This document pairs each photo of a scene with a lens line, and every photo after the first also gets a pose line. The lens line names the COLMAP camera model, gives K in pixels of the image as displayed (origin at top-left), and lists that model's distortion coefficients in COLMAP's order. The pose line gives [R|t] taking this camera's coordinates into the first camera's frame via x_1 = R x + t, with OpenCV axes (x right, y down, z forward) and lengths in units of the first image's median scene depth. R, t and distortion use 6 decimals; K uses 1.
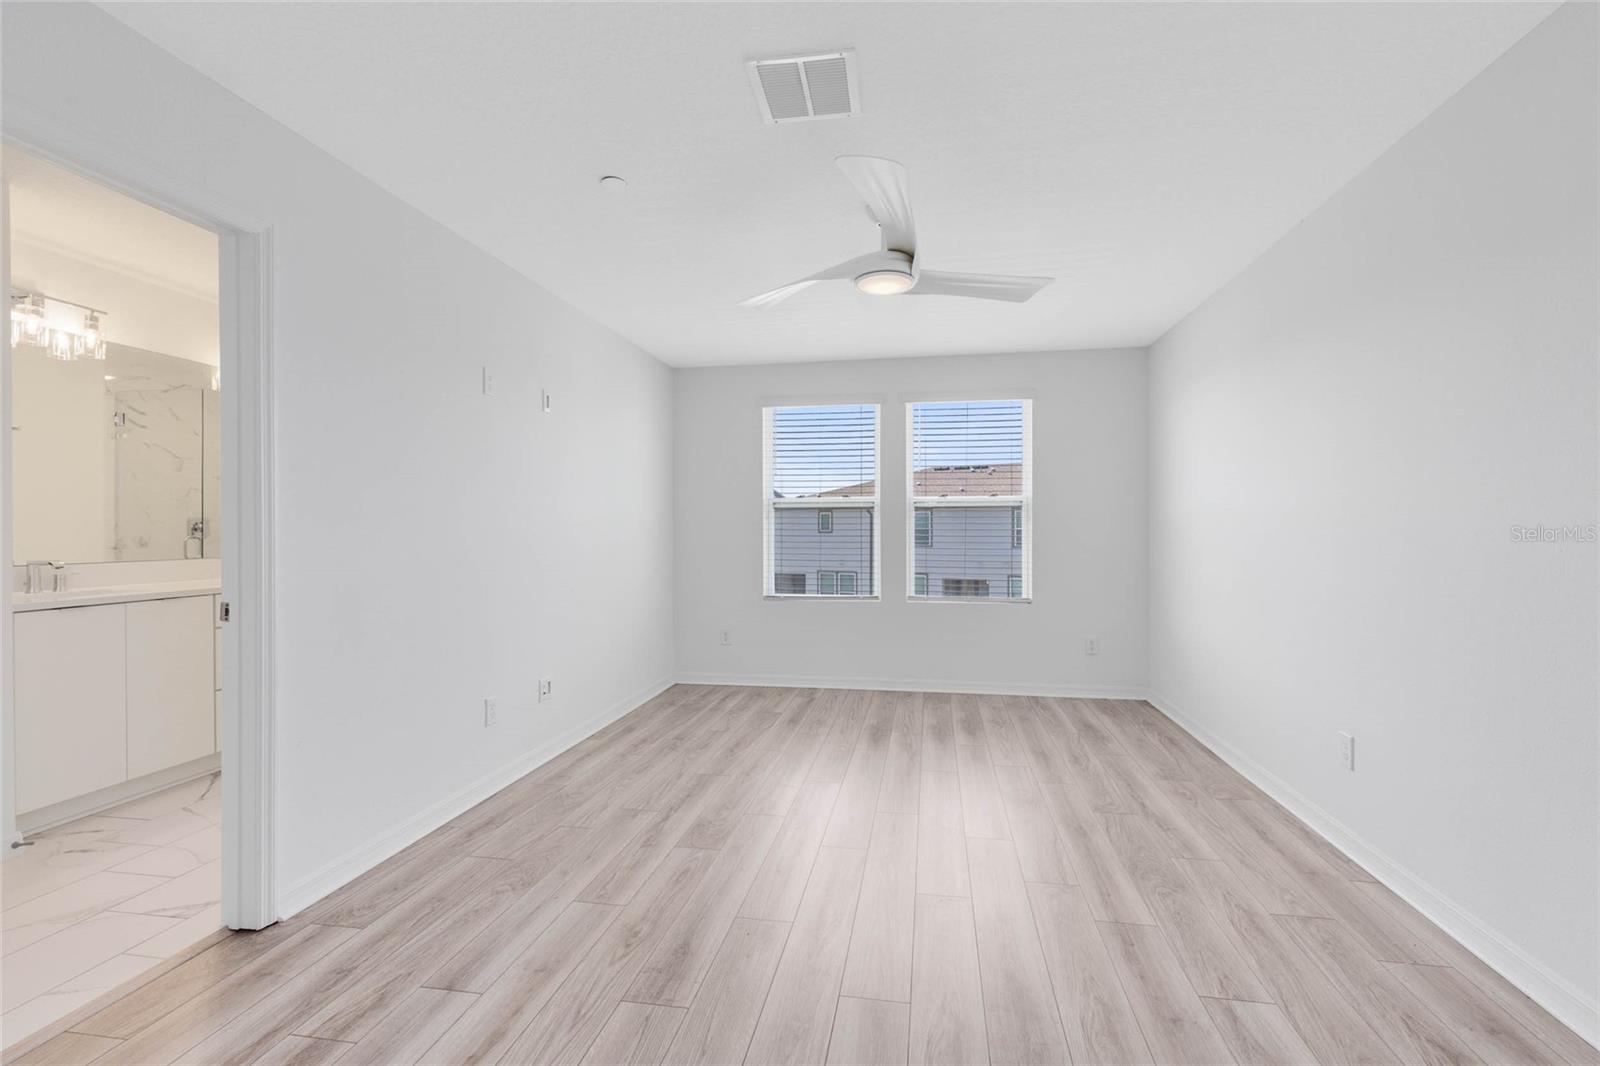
lens RADIAL K [[736.9, 0, 801.1], [0, 736.9, 532.9], [0, 0, 1]] dist [0.000464, 0.000257]
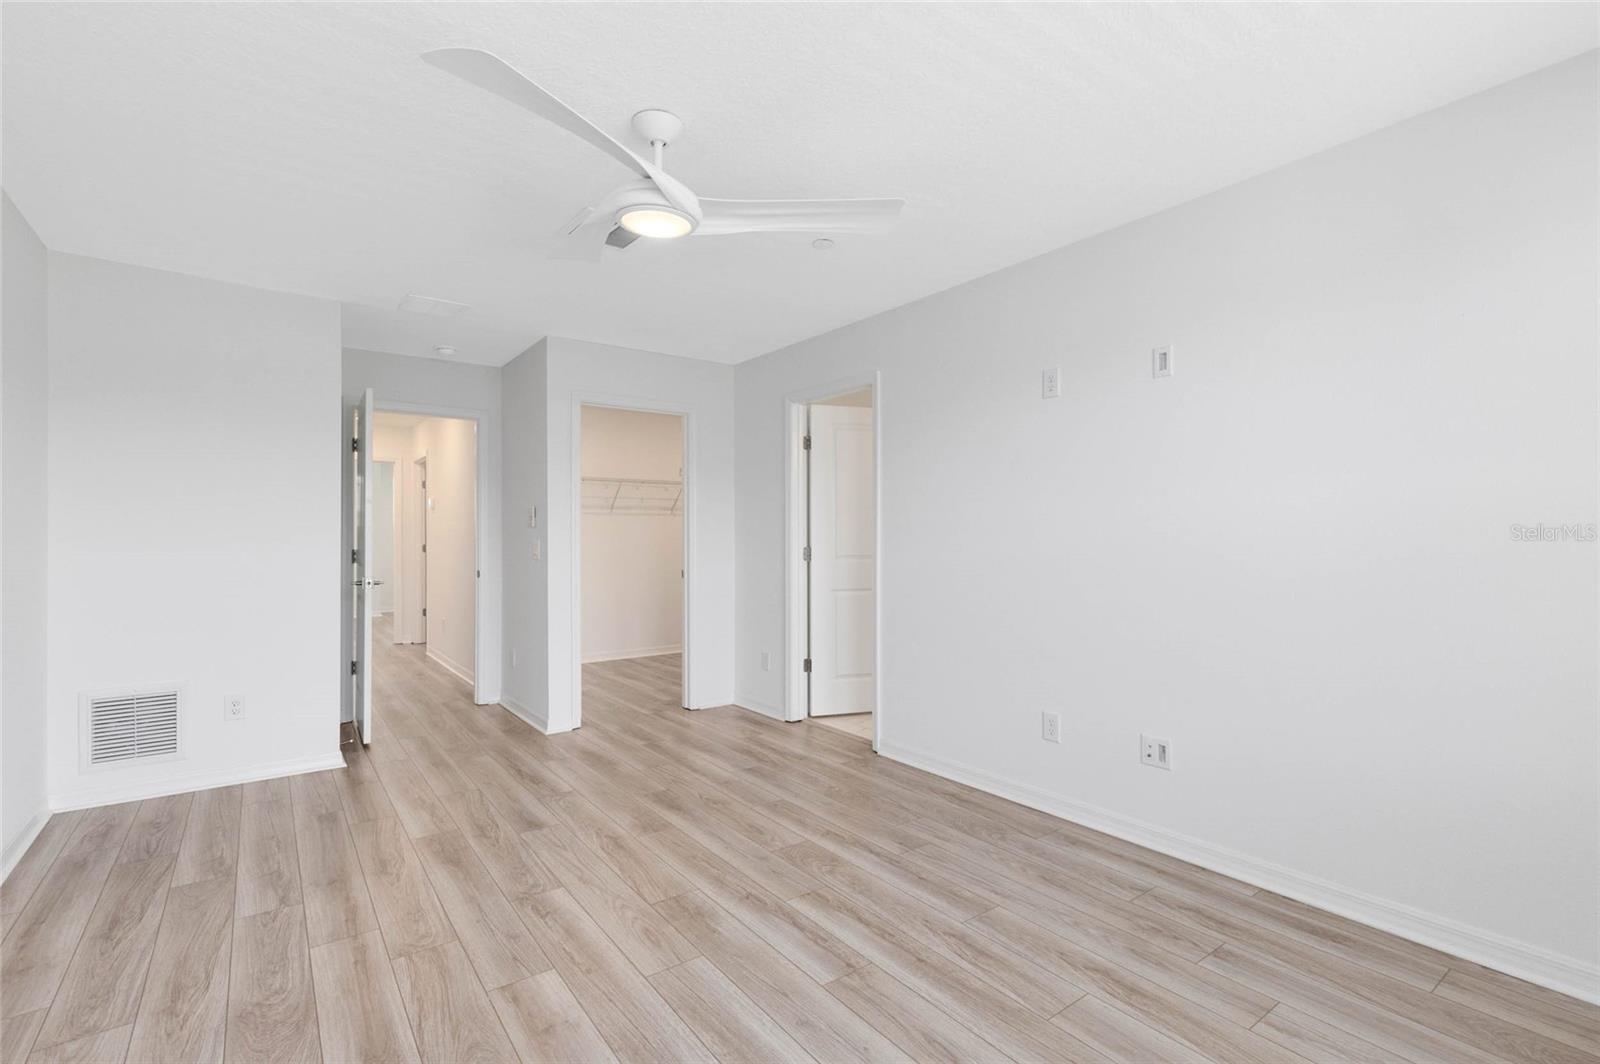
lens RADIAL K [[736.9, 0, 800.9], [0, 736.9, 533.6], [0, 0, 1]] dist [0.000464, 0.000257]
pose [[-0.693569, 0.000278, -0.720390, 0.640425], [0.001797, 0.999997, -0.001344, -0.009052], [0.720388, -0.002226, -0.693568, 1.867876]]
